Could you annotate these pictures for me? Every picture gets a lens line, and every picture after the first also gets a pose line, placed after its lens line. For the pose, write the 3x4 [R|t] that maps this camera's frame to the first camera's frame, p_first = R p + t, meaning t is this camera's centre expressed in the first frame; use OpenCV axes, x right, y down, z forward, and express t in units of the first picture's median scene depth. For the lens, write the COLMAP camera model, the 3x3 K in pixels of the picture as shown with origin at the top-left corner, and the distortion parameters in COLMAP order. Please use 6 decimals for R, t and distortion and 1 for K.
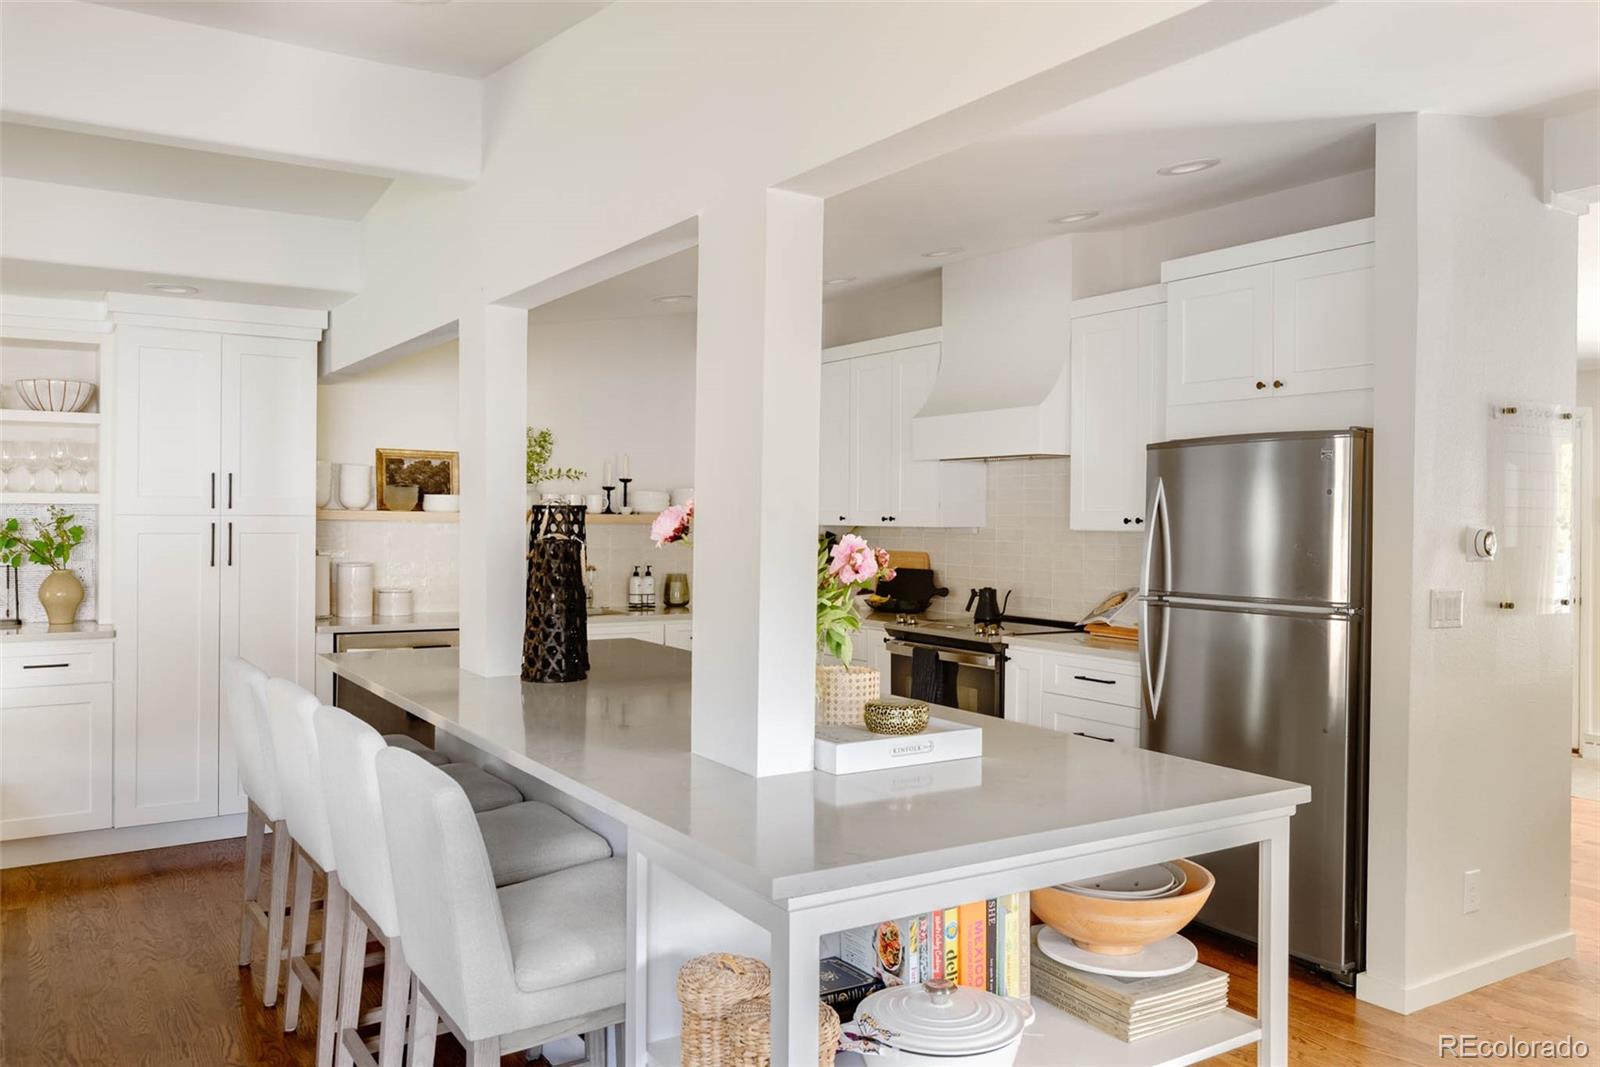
lens RADIAL K [[1247.8, 0, 800.7], [0, 1247.8, 528.8], [0, 0, 1]] dist [0.005334, 0.000723]
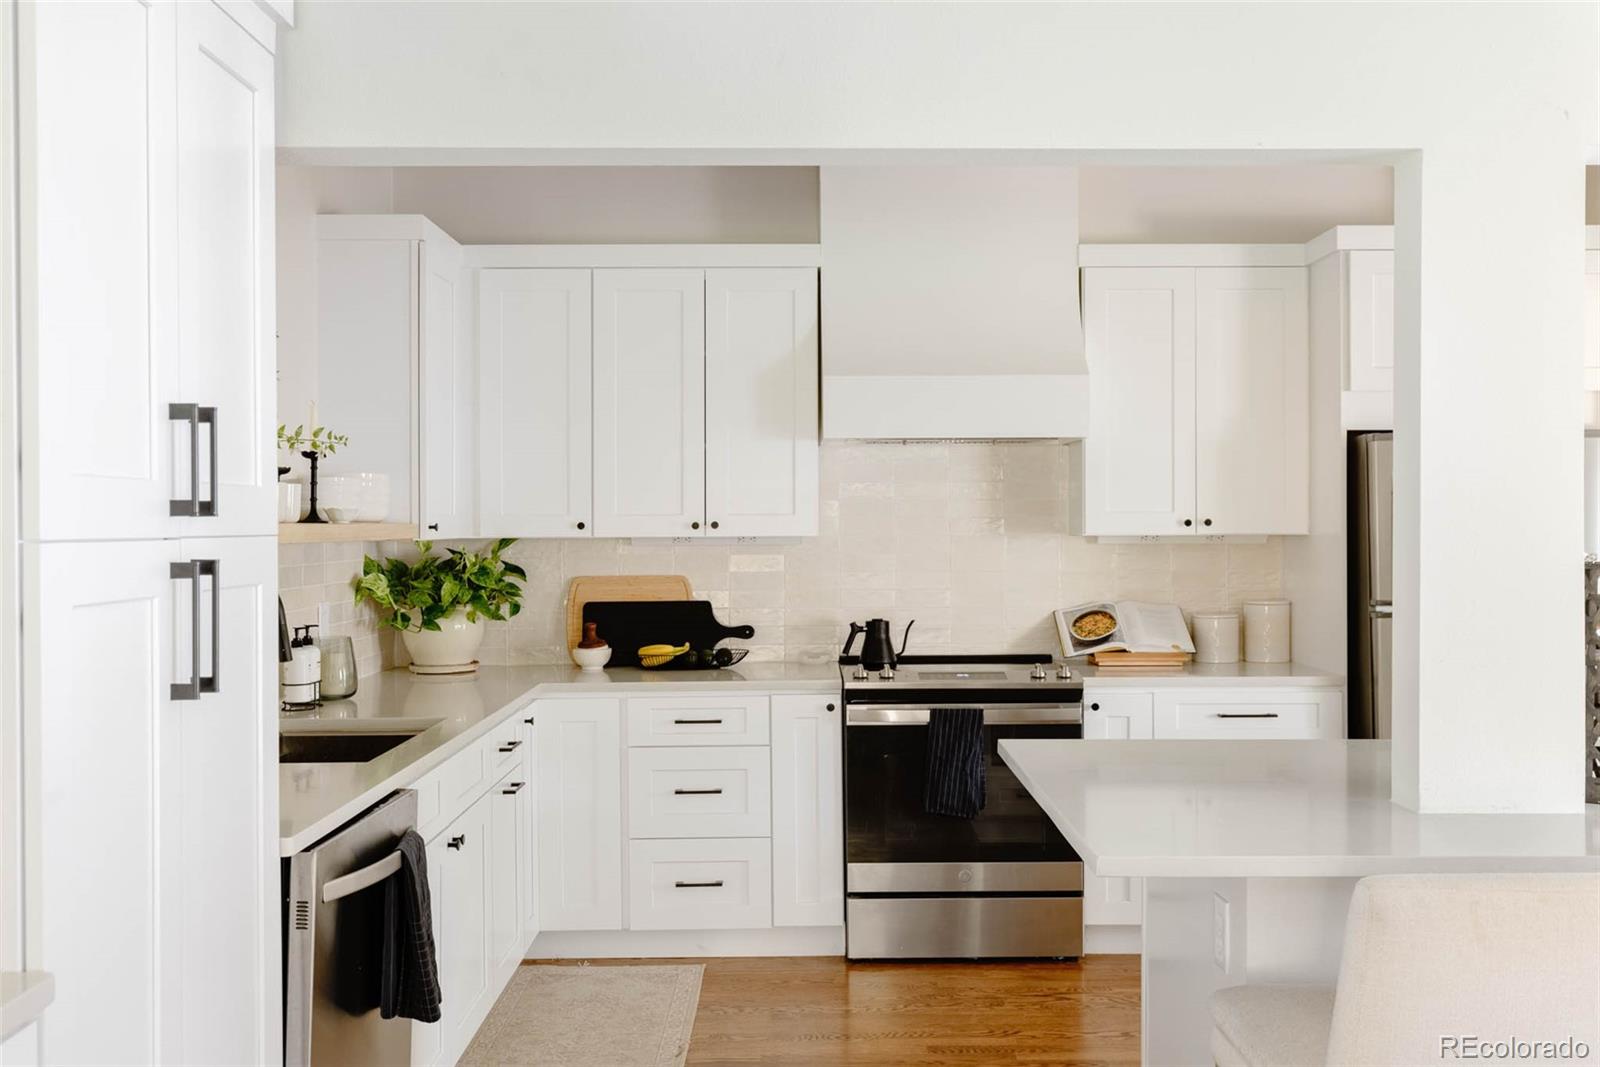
lens RADIAL K [[1534.6, 0, 802.6], [0, 1534.6, 530.1], [0, 0, 1]] dist [-0.000719, 0.000000]
pose [[0.523113, -0.014965, 0.852132, -0.612097], [0.017818, 0.999819, 0.006621, -0.010211], [-0.852077, 0.011720, 0.523285, 0.564639]]
